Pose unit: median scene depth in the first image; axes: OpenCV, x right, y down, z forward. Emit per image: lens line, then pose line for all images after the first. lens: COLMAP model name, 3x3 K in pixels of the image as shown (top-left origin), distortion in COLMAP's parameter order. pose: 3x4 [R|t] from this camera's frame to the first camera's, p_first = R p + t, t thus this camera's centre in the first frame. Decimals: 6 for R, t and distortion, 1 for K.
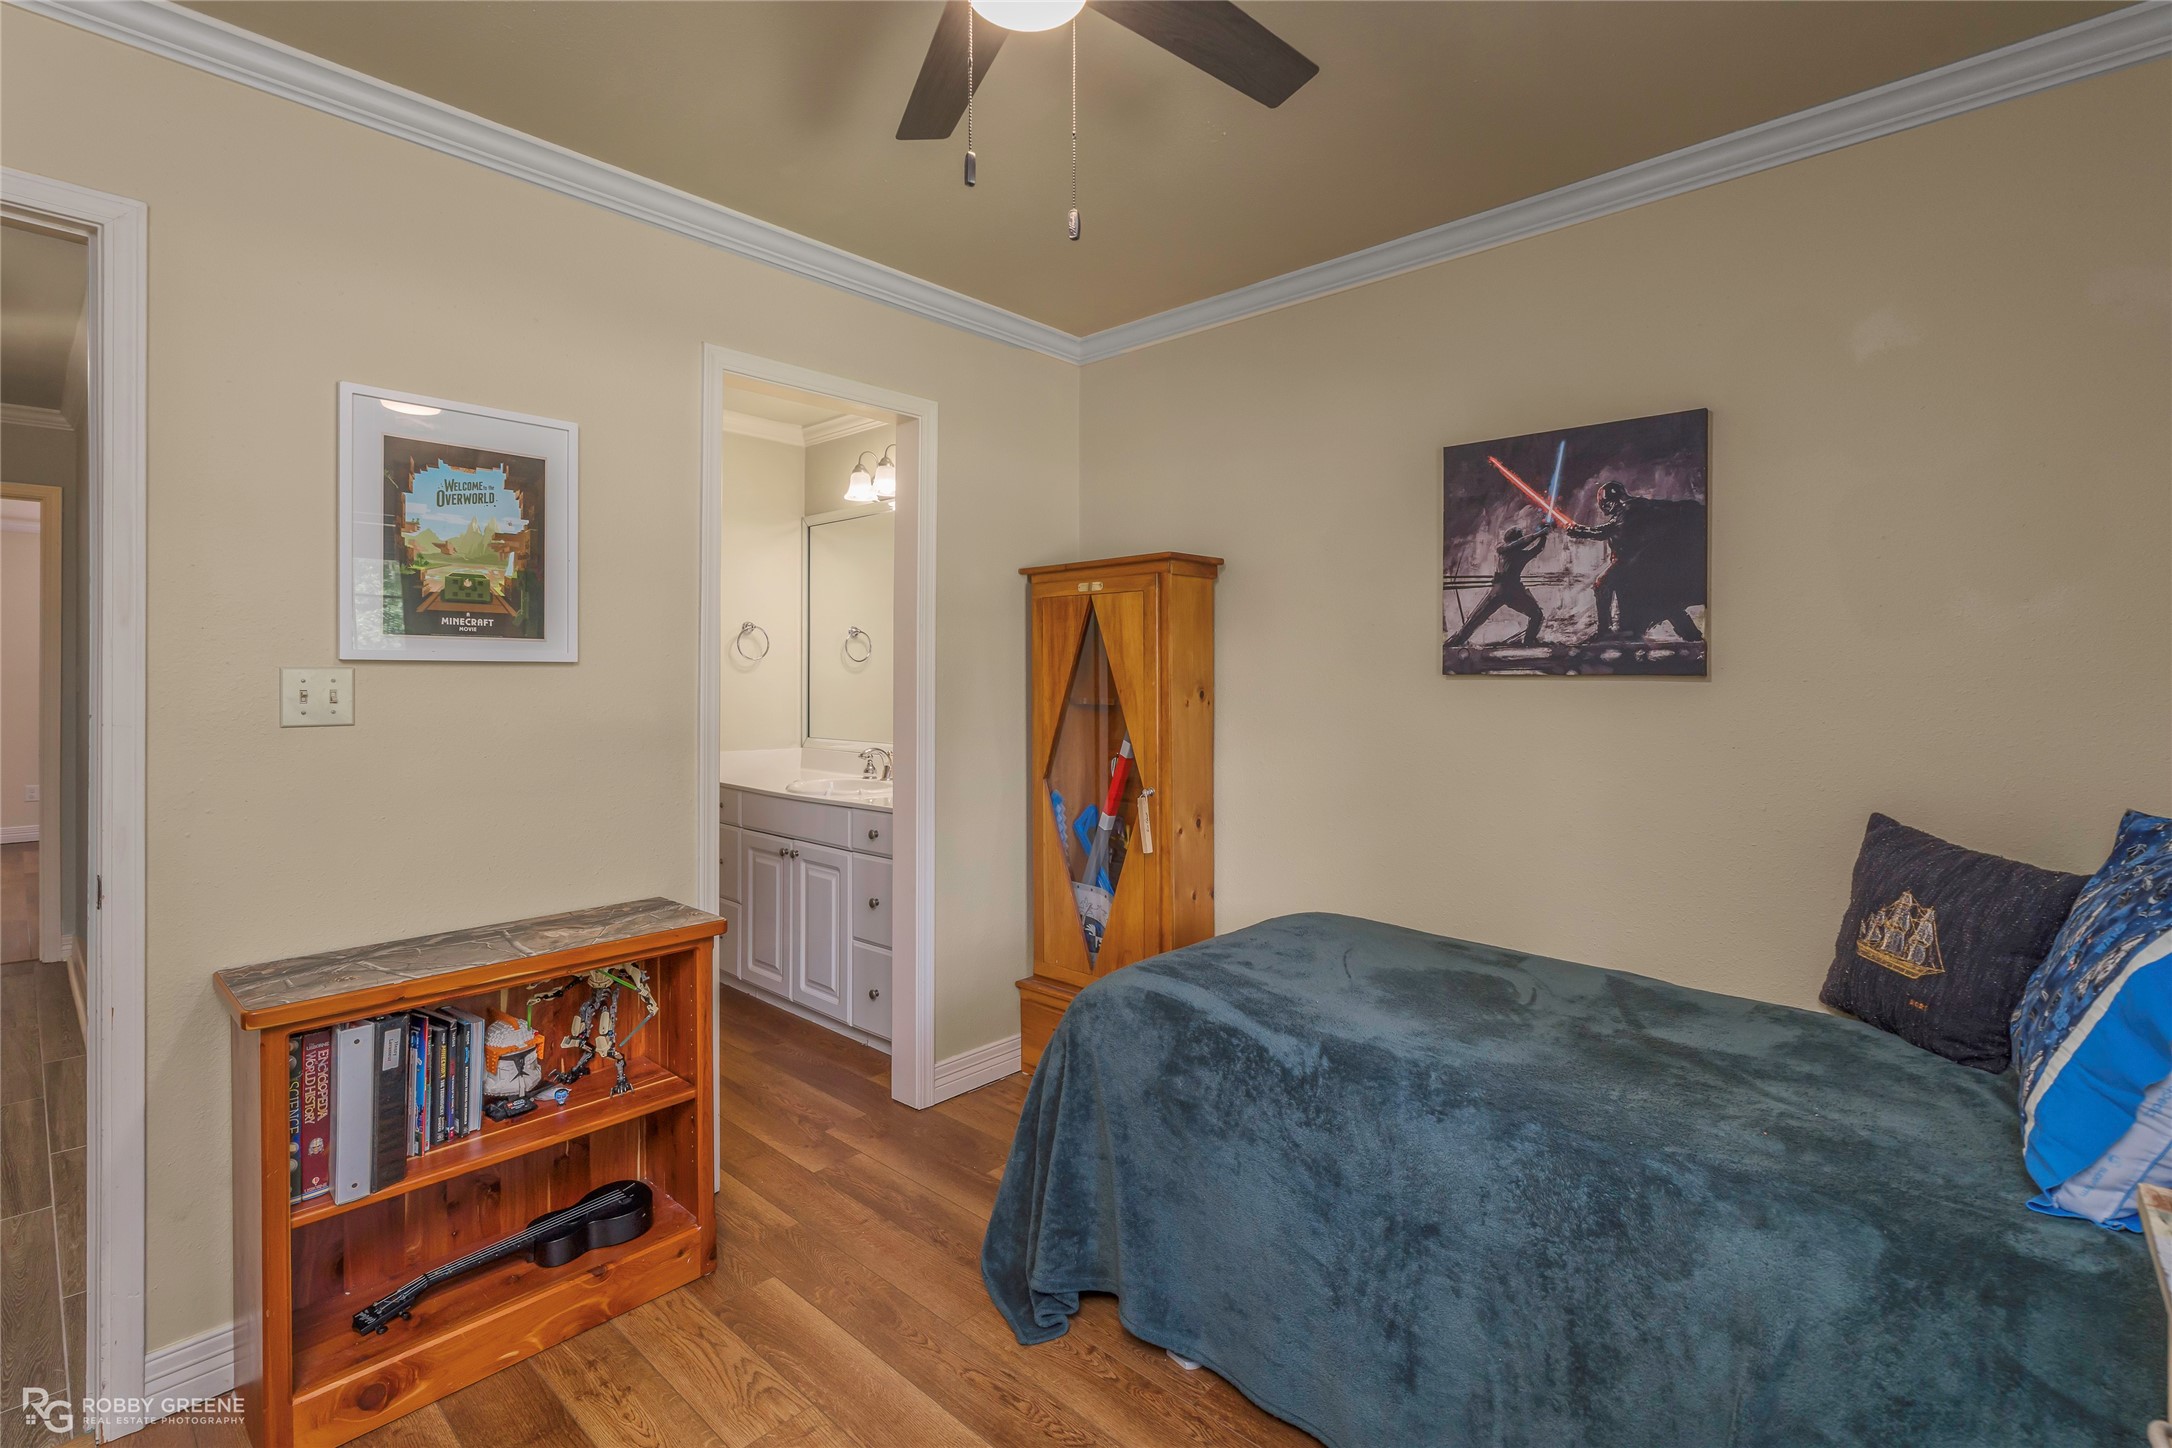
lens RADIAL K [[988.0, 0, 1081.7], [0, 988.0, 694.5], [0, 0, 1]] dist [-0.004843, -0.000135]
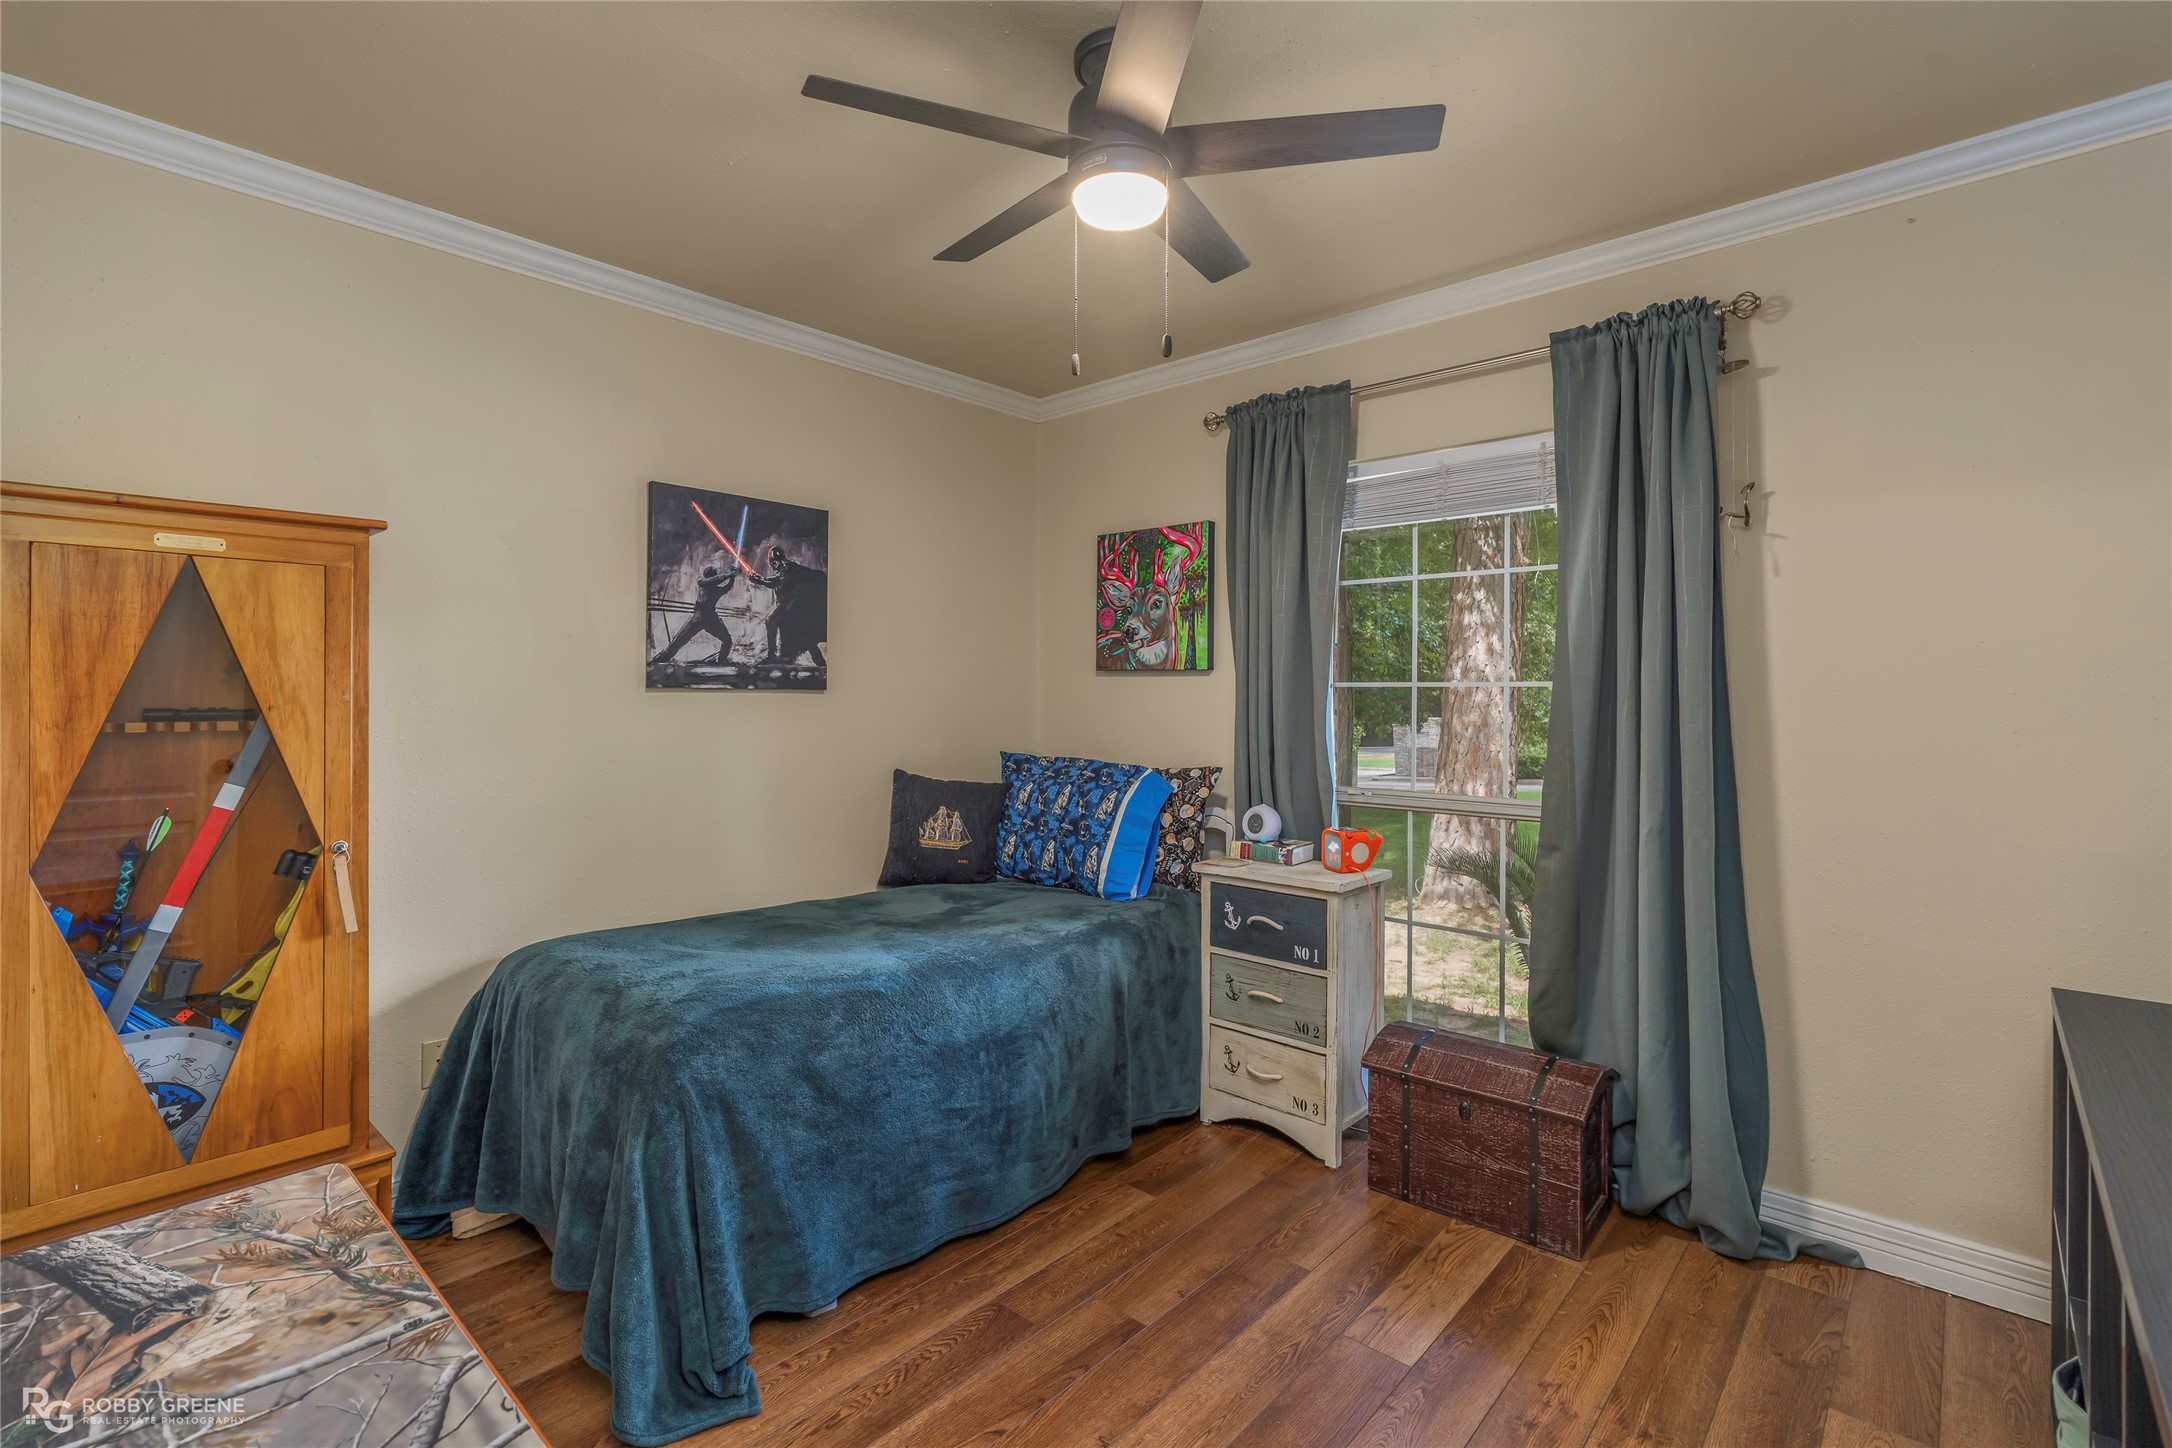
lens RADIAL K [[981.3, 0, 1090.9], [0, 981.3, 714.3], [0, 0, 1]] dist [-0.001575, -0.000319]
pose [[-0.006513, -0.023738, 0.999697, -0.791293], [0.011306, 0.999653, 0.023810, -0.011686], [-0.999915, 0.011458, -0.006242, 0.561966]]
